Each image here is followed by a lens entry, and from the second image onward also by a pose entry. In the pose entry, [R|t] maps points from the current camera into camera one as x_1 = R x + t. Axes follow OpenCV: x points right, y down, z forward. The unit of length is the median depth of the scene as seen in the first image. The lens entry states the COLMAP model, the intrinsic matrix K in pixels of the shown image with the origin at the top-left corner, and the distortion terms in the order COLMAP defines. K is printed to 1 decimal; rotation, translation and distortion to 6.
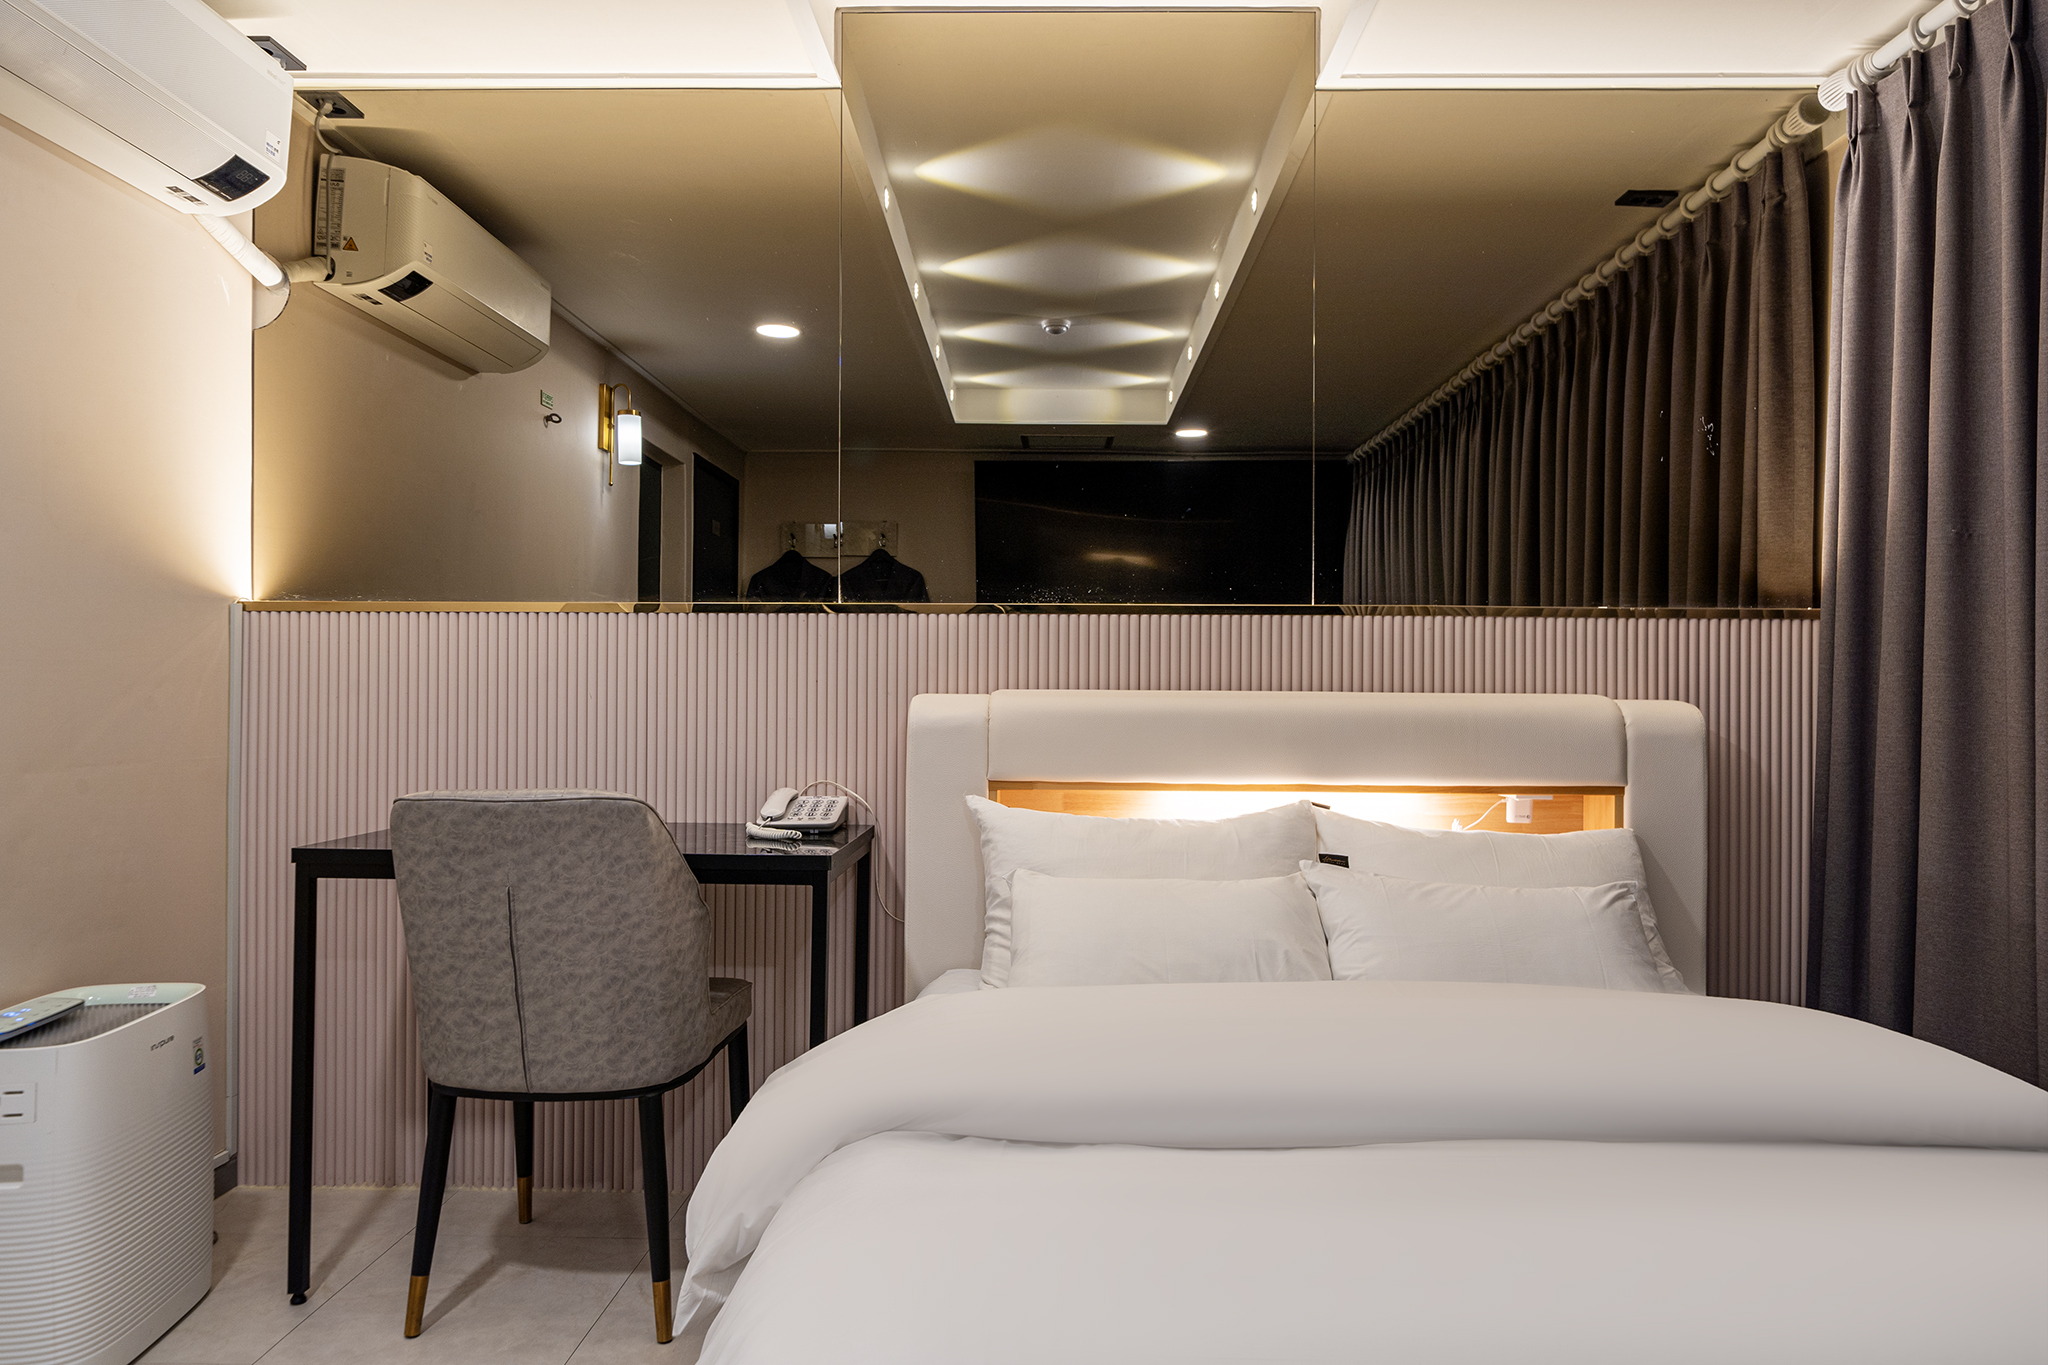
lens RADIAL K [[1284.0, 0, 1030.0], [0, 1284.0, 692.9], [0, 0, 1]] dist [0.007488, 0.000950]
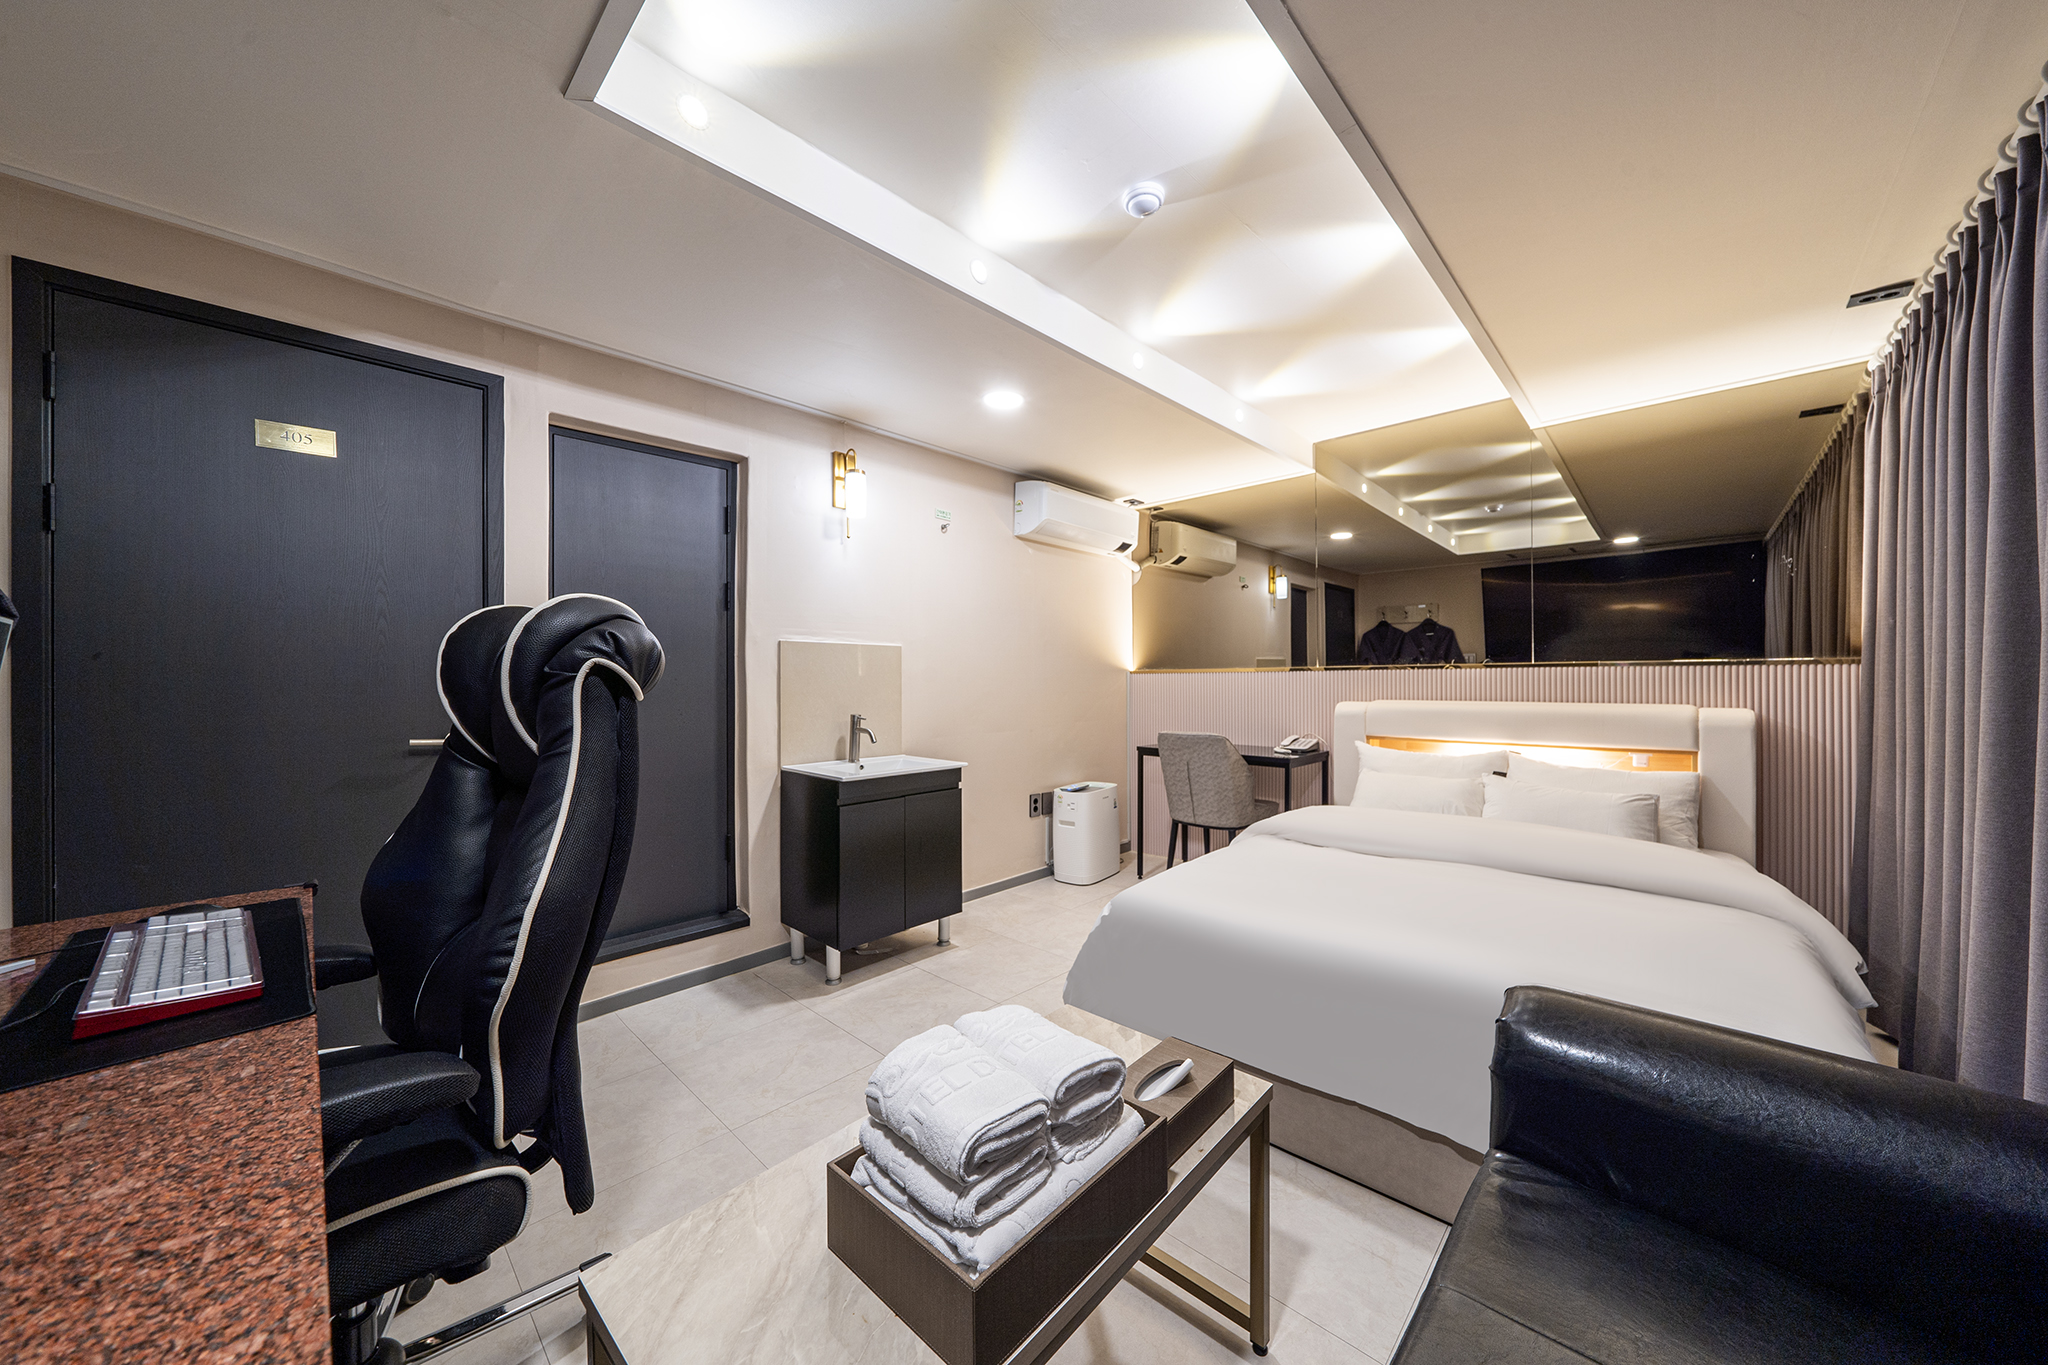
lens RADIAL K [[703.4, 0, 1029.2], [0, 703.4, 686.1], [0, 0, 1]] dist [-0.000025, 0.000214]
pose [[0.737841, -0.007444, -0.674933, 0.408165], [0.005619, 0.999972, -0.004887, -0.028059], [0.674951, -0.000186, 0.737863, -0.488507]]
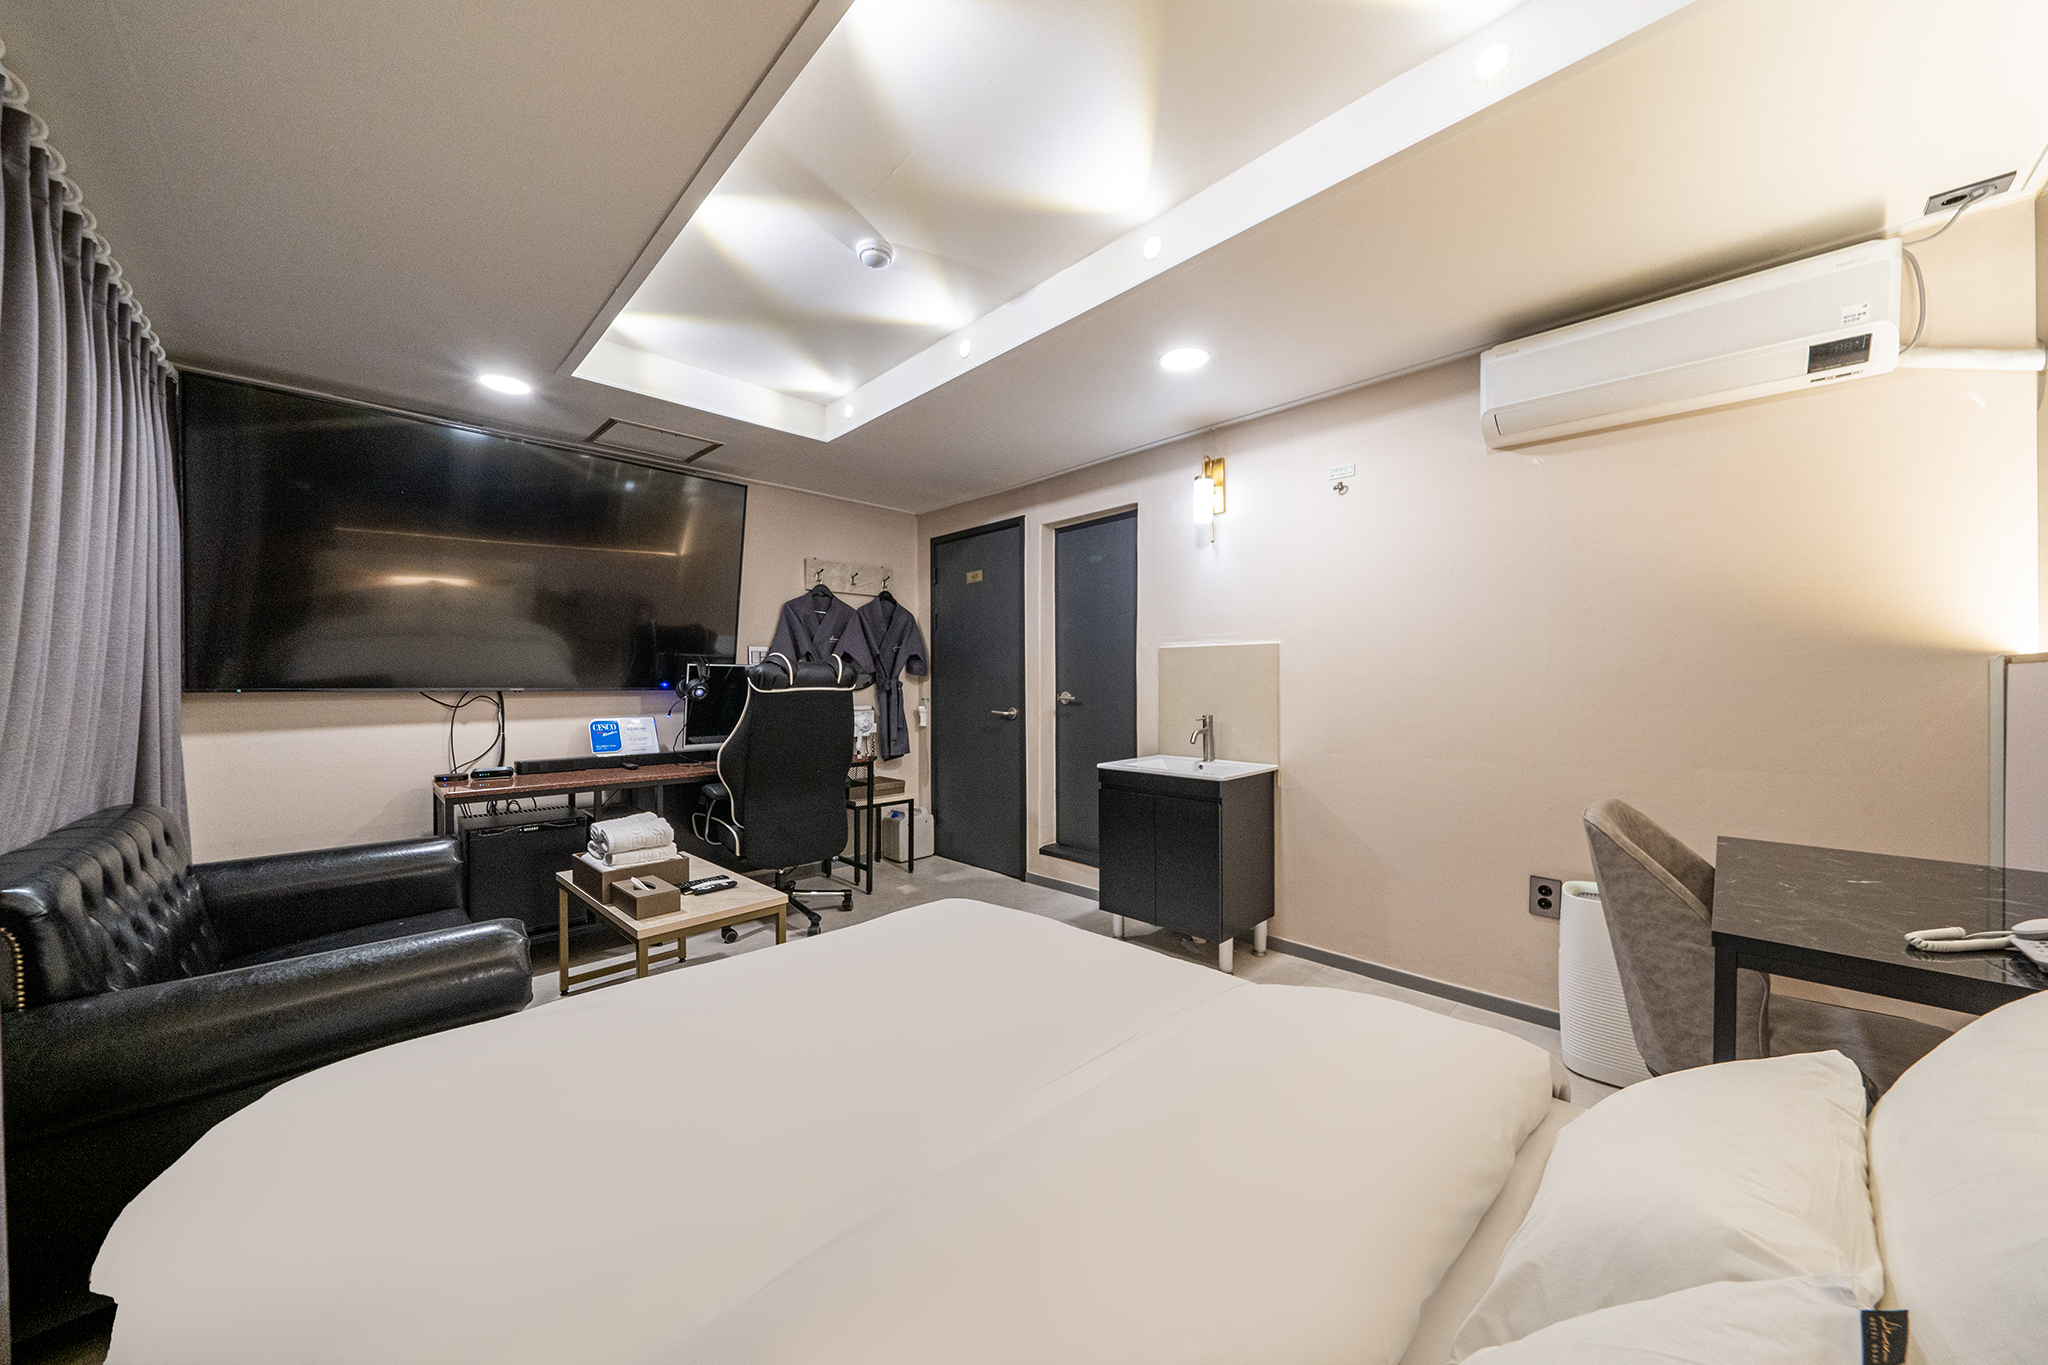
lens RADIAL K [[703.4, 0, 1039.5], [0, 703.4, 691.0], [0, 0, 1]] dist [-0.000025, 0.000214]
pose [[-0.686675, 0.000557, -0.726964, 0.470362], [-0.009831, 0.999901, 0.010052, -0.040143], [0.726898, 0.014050, -0.686602, 0.891829]]
